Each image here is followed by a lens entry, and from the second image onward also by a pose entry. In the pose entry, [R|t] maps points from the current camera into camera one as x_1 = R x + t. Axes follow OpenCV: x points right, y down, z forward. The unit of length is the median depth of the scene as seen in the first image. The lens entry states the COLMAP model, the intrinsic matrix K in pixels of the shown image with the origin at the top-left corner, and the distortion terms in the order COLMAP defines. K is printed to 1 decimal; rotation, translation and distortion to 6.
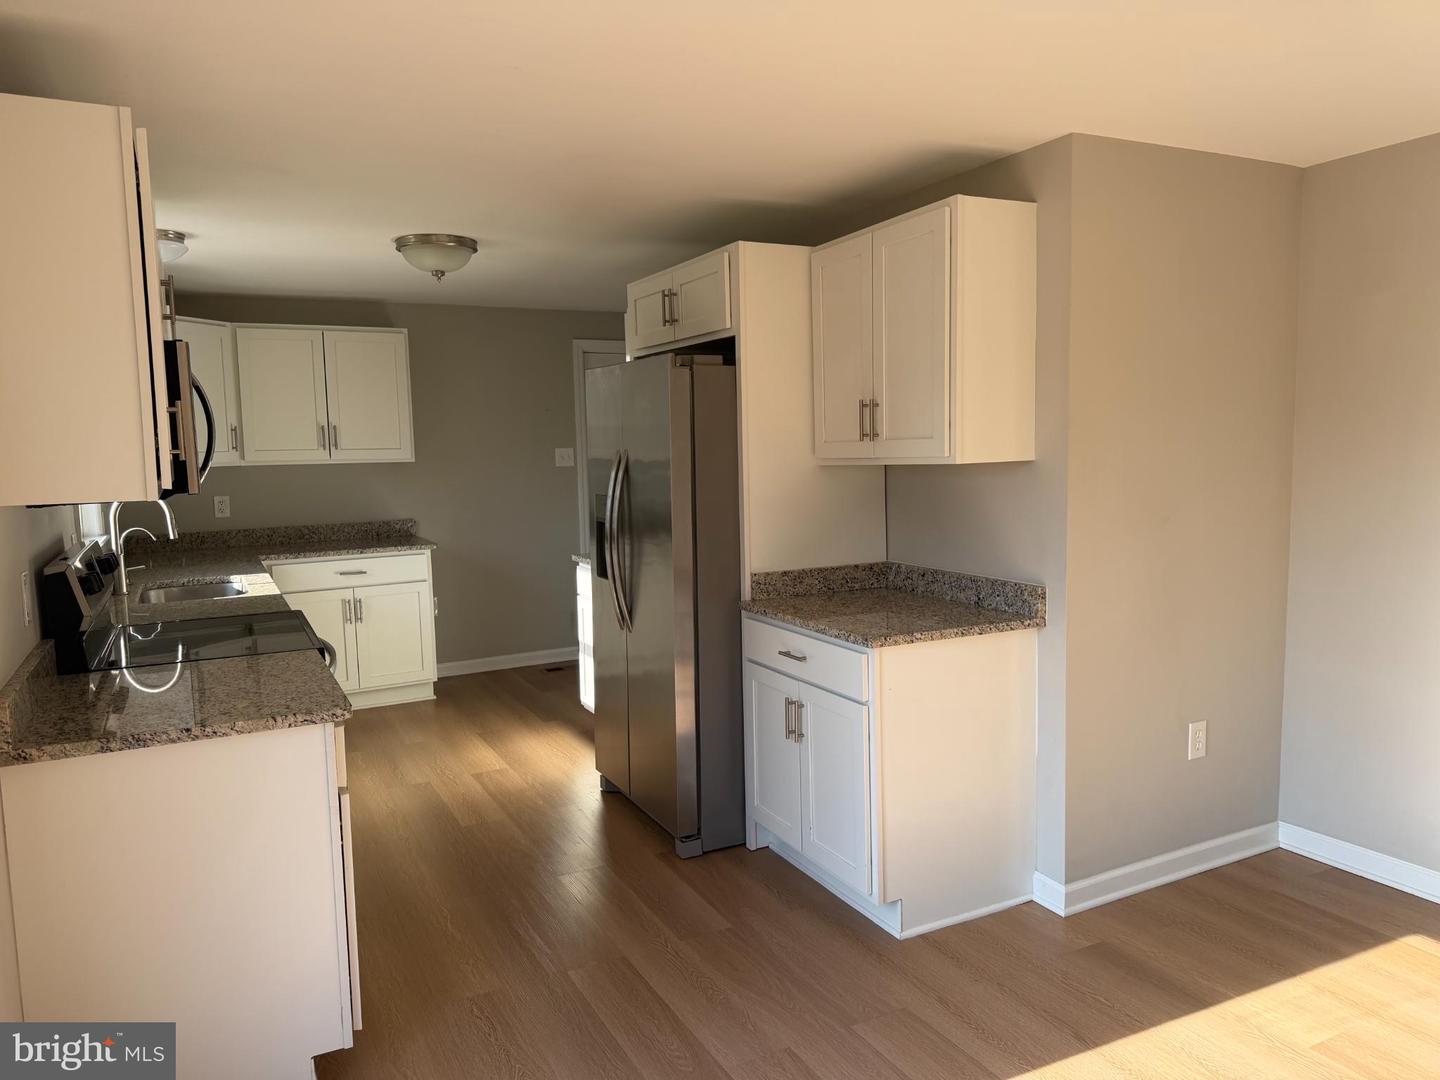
lens RADIAL K [[1035.5, 0, 720.0], [0, 1035.5, 540.0], [0, 0, 1]] dist [0.083705, -0.120257]
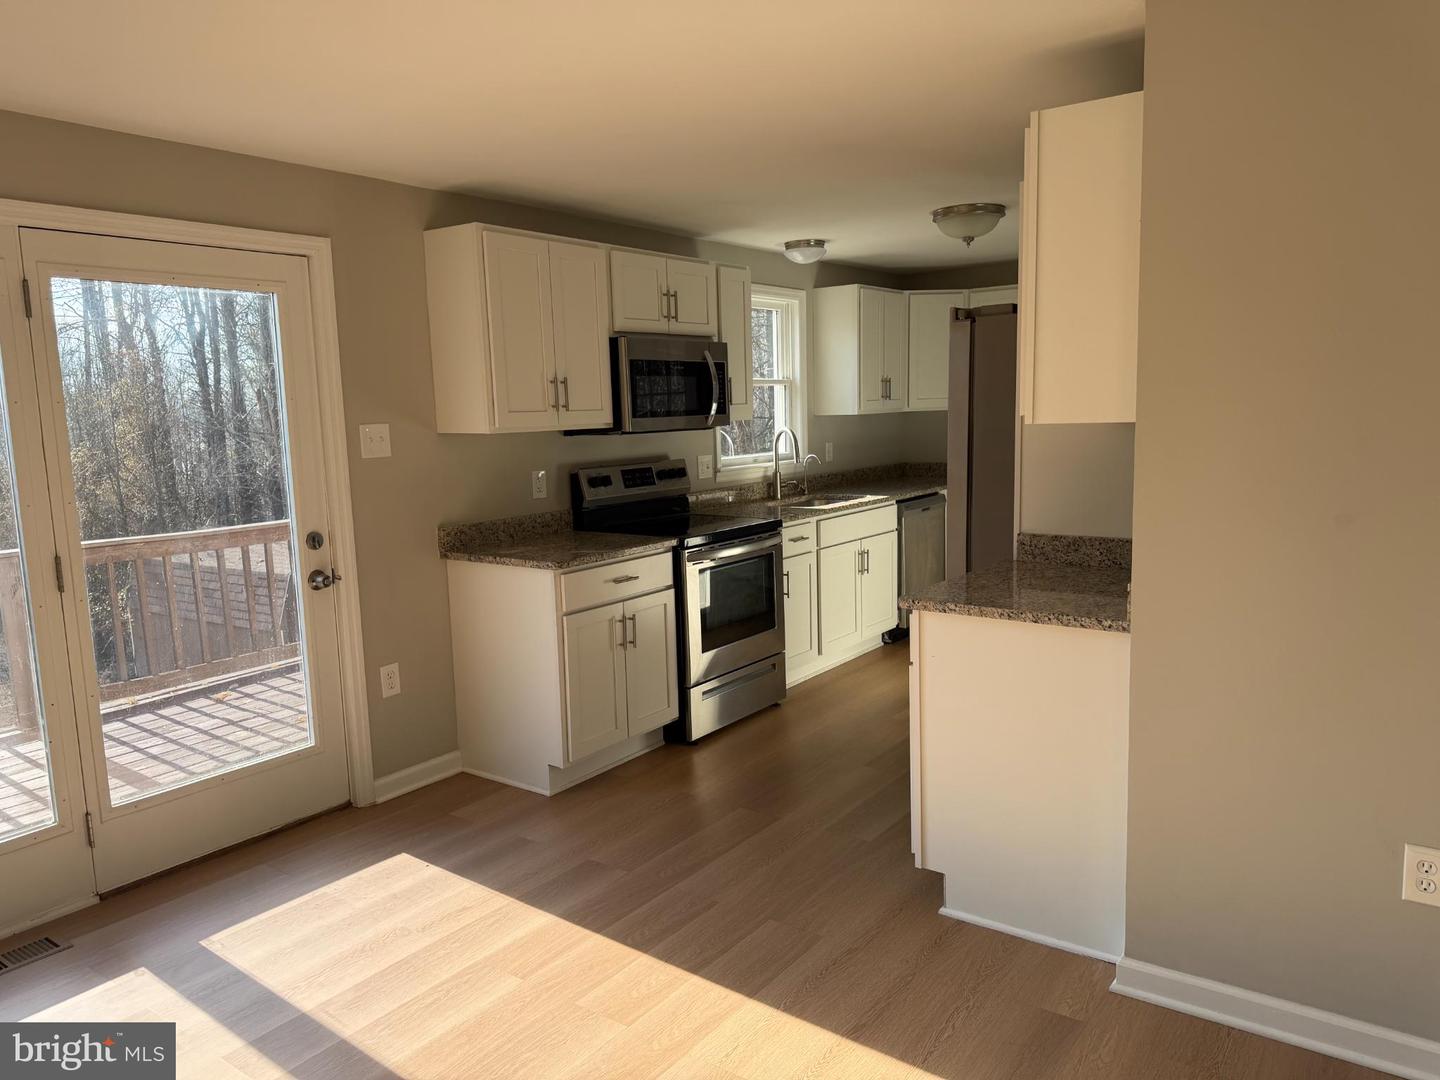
lens RADIAL K [[1035.5, 0, 720.0], [0, 1035.5, 540.0], [0, 0, 1]] dist [0.083705, -0.120257]
pose [[0.448780, 0.128587, -0.884342, 0.839739], [-0.073430, 0.991553, 0.106912, -0.048330], [0.890620, 0.016957, 0.454432, 0.347181]]
